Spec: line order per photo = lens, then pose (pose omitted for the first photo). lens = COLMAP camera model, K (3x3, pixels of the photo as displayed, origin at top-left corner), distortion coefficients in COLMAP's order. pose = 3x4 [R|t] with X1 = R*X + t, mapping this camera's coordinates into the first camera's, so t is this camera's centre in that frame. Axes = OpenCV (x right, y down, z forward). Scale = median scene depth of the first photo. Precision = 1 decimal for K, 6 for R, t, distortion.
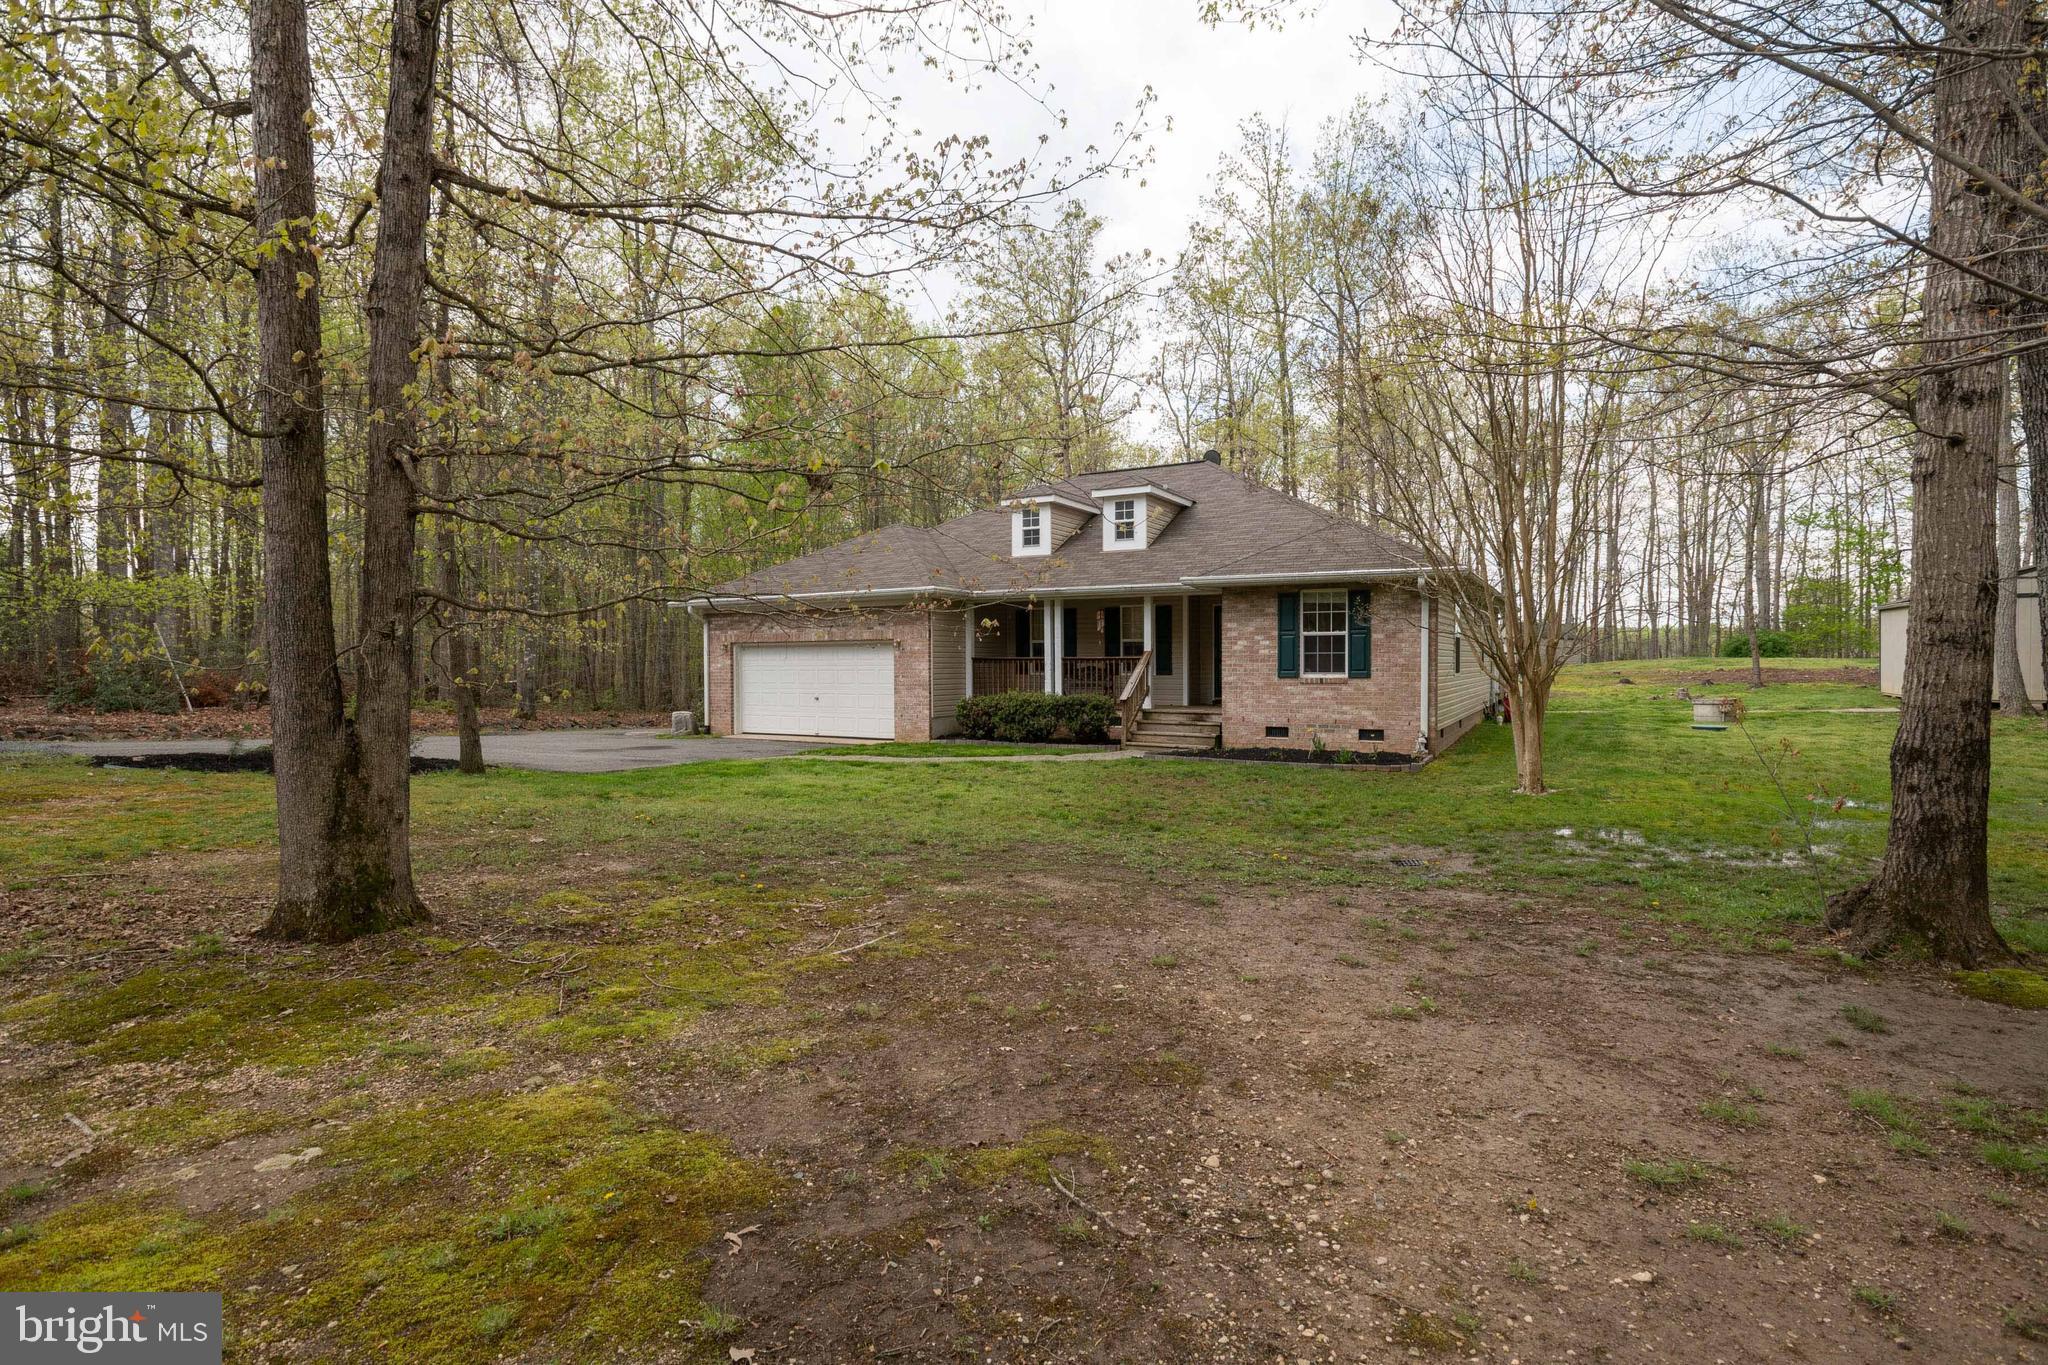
lens RADIAL K [[979.9, 0, 1020.3], [0, 979.9, 674.3], [0, 0, 1]] dist [-0.012280, 0.009683]
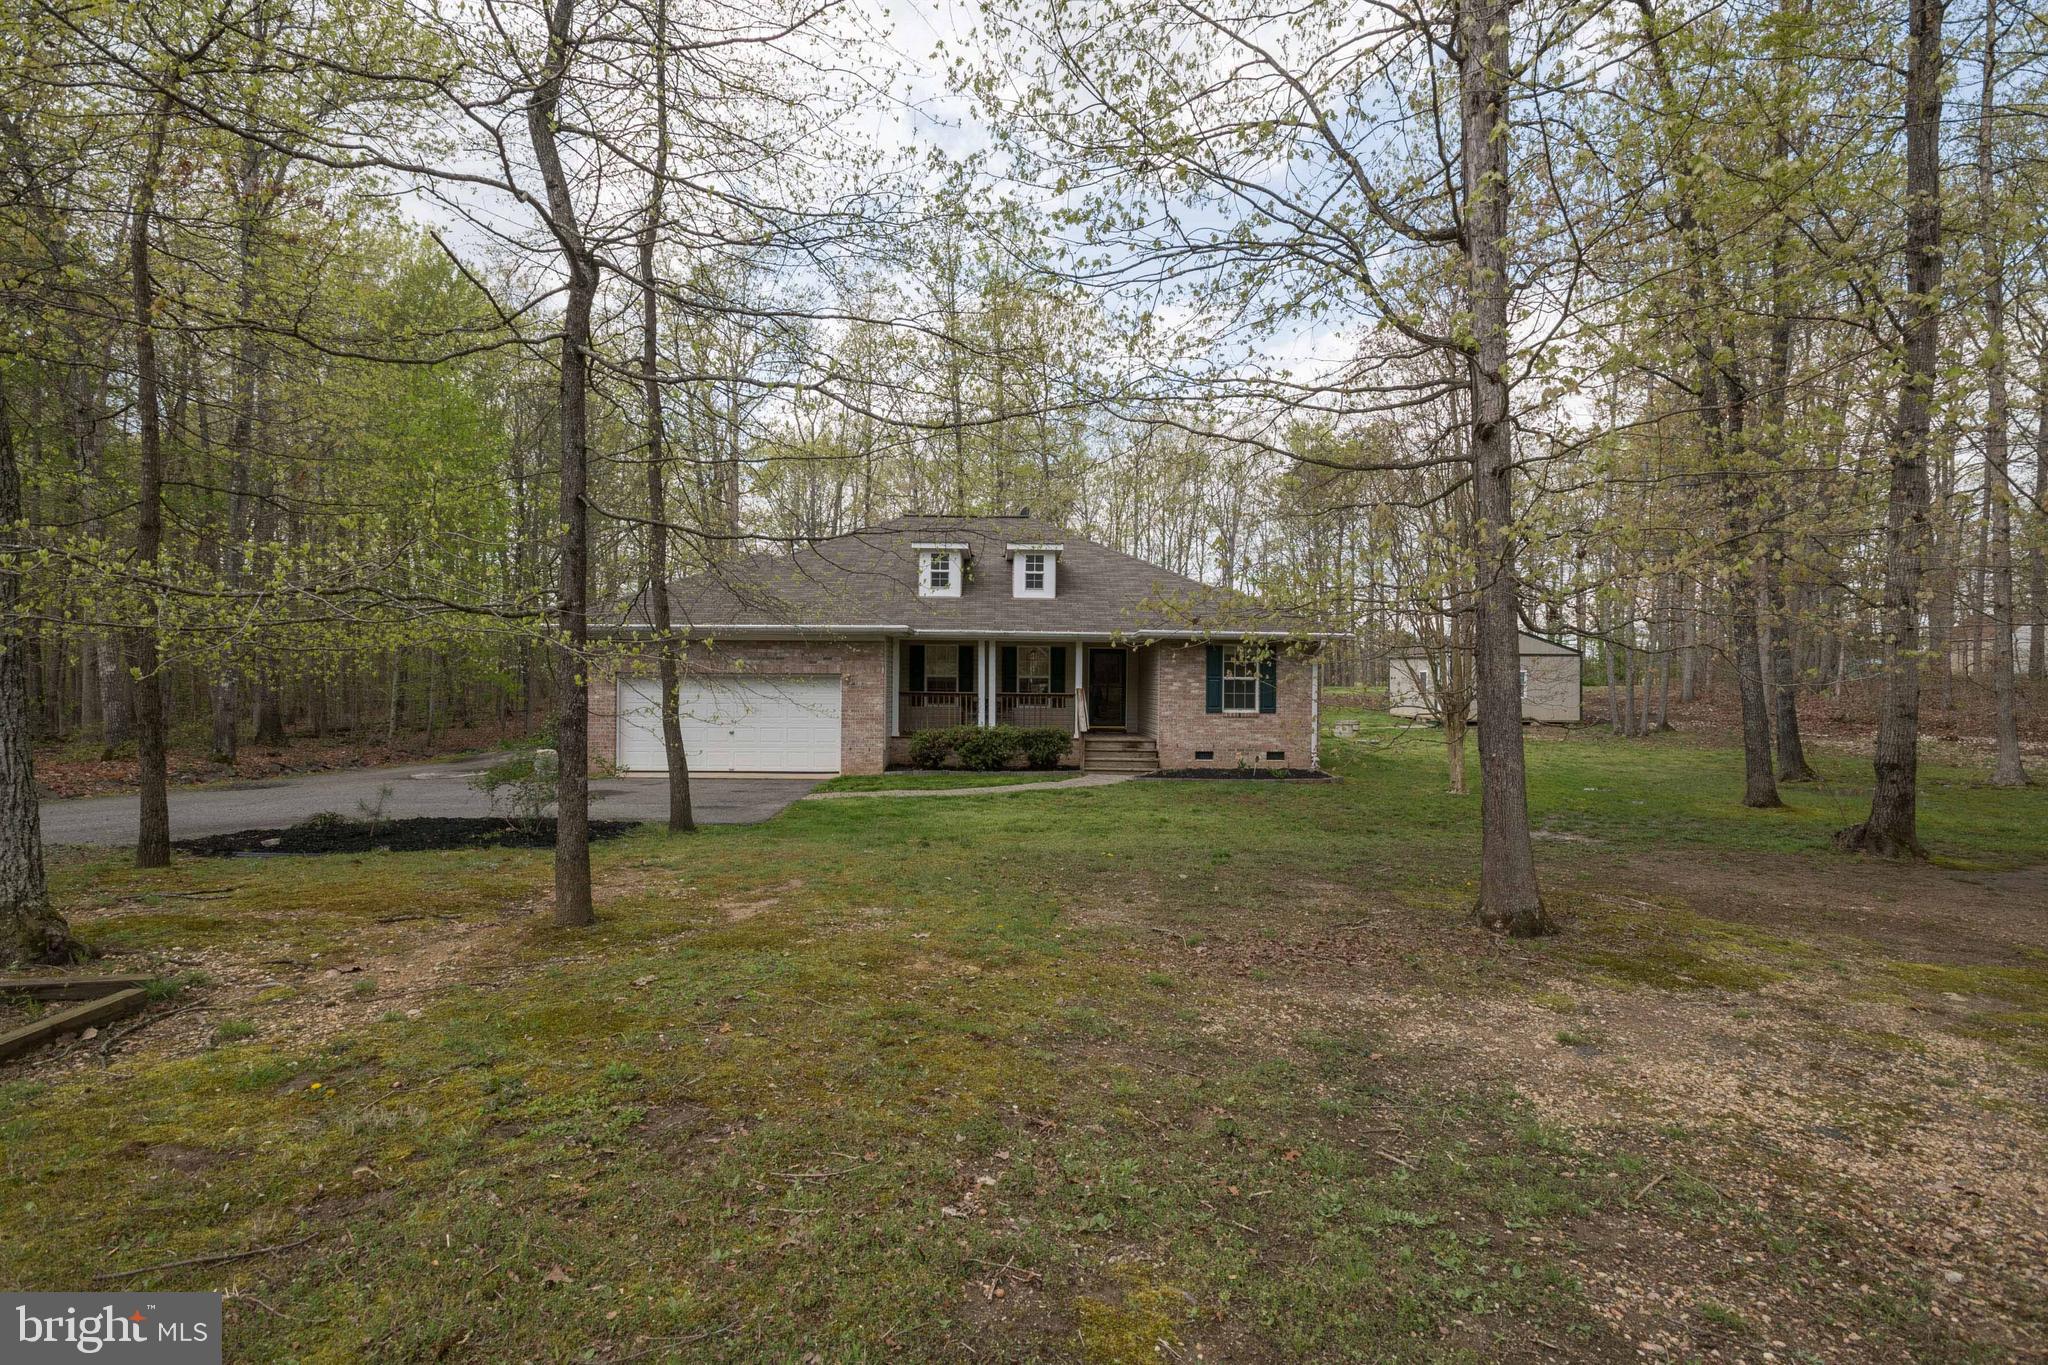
lens RADIAL K [[979.9, 0, 1017.3], [0, 979.9, 687.3], [0, 0, 1]] dist [-0.012280, 0.009683]
pose [[0.847171, 0.005635, 0.531291, -0.536190], [-0.005793, 0.999982, -0.001367, -0.022890], [-0.531289, -0.001920, 0.847188, 0.048612]]
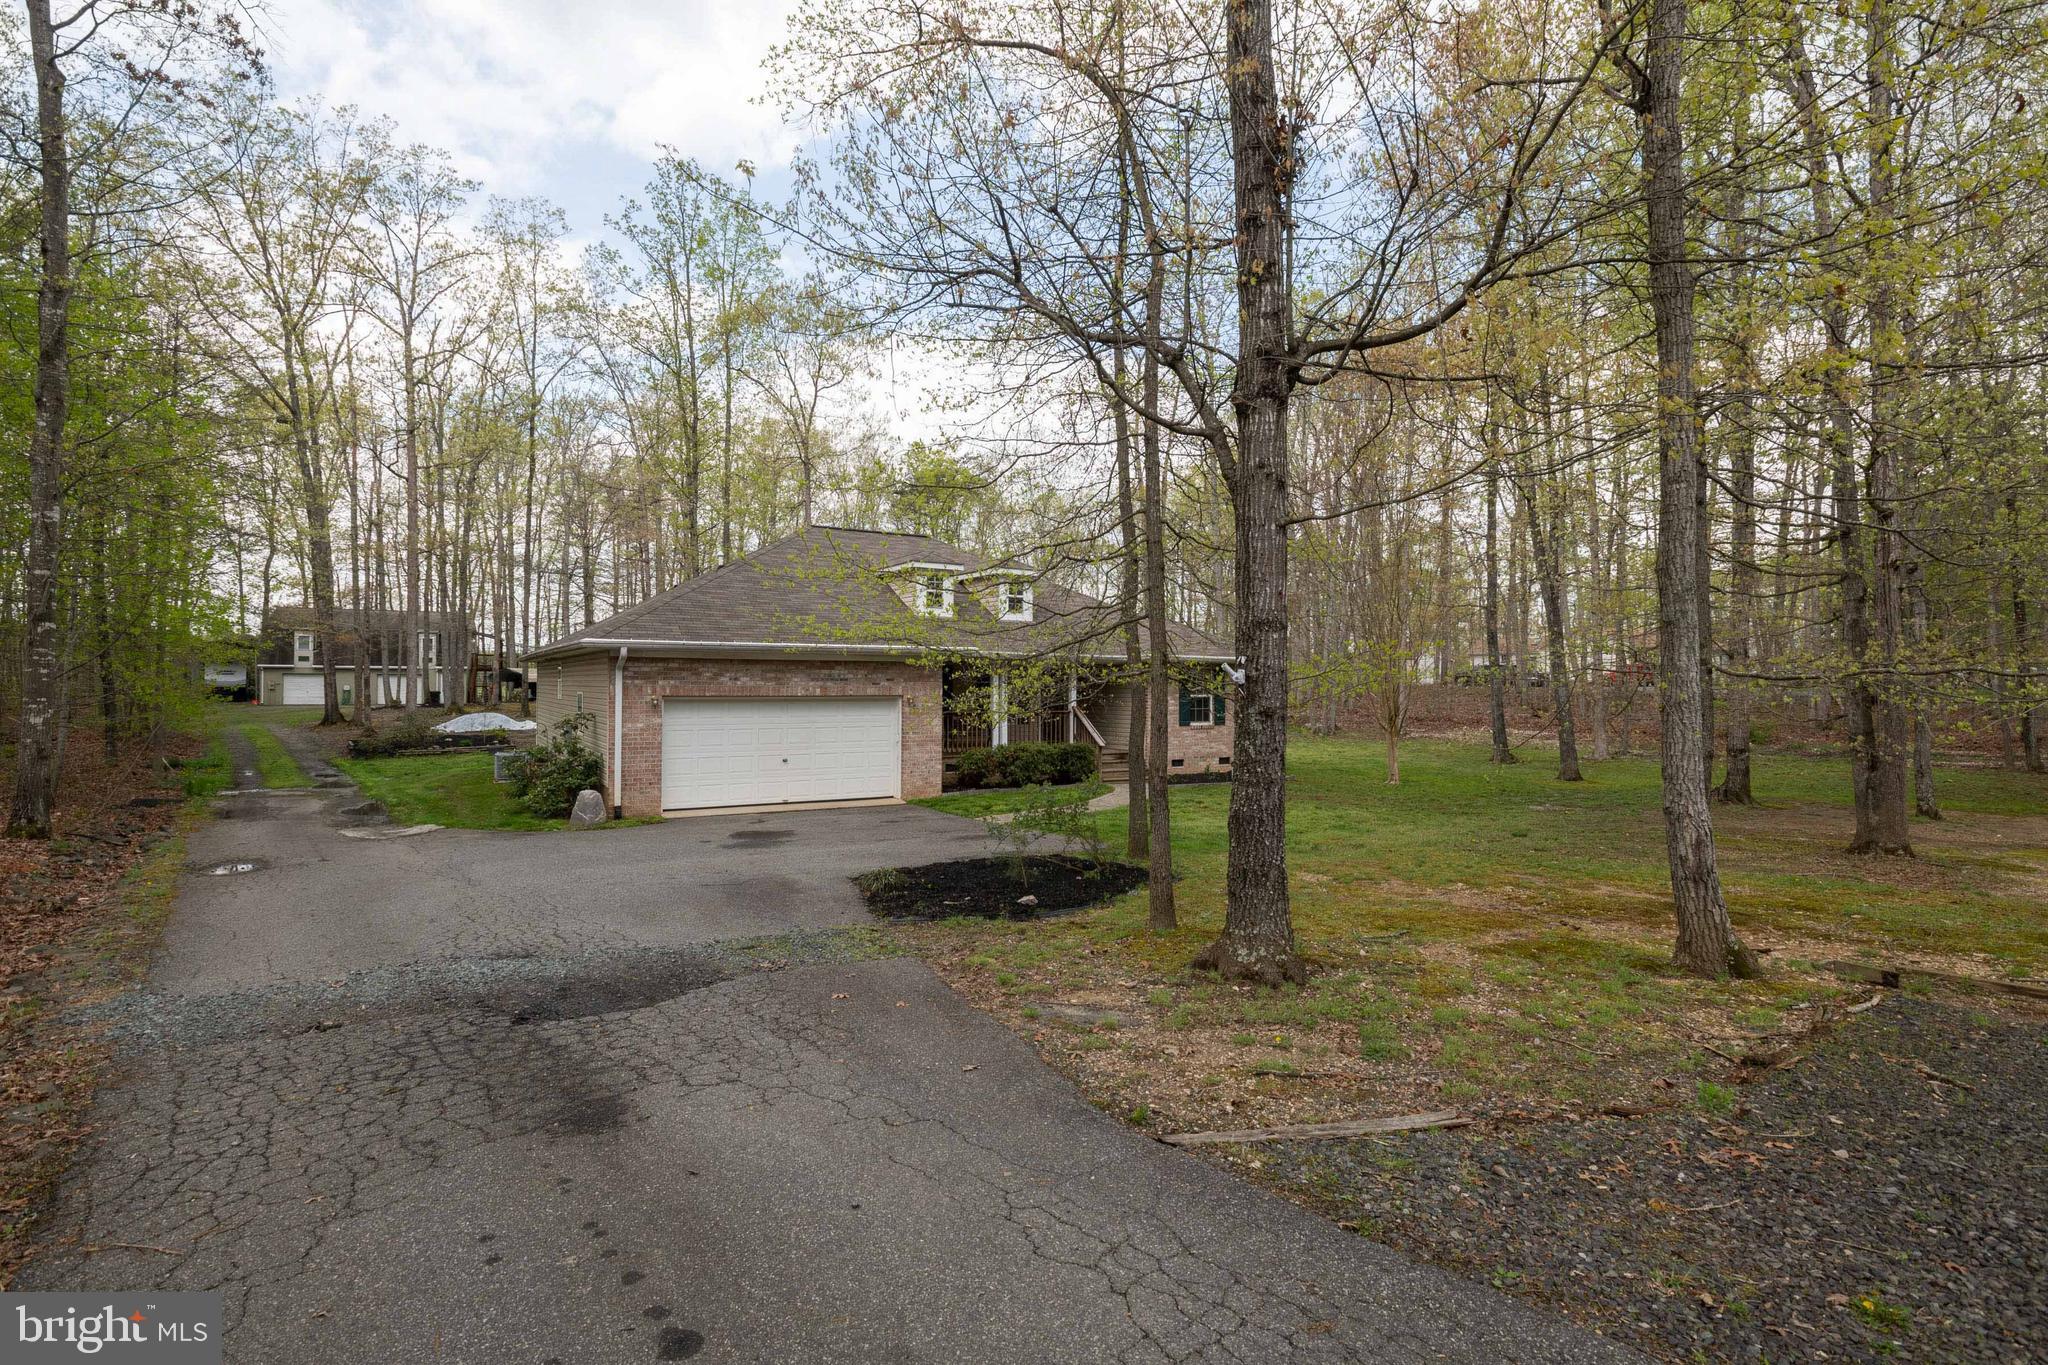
lens RADIAL K [[979.9, 0, 1023.1], [0, 979.9, 689.0], [0, 0, 1]] dist [-0.012280, 0.009683]
pose [[0.473819, 0.004444, 0.880611, -0.980034], [0.003927, 0.999967, -0.007159, -0.036228], [-0.880613, 0.006850, 0.473786, 0.446785]]
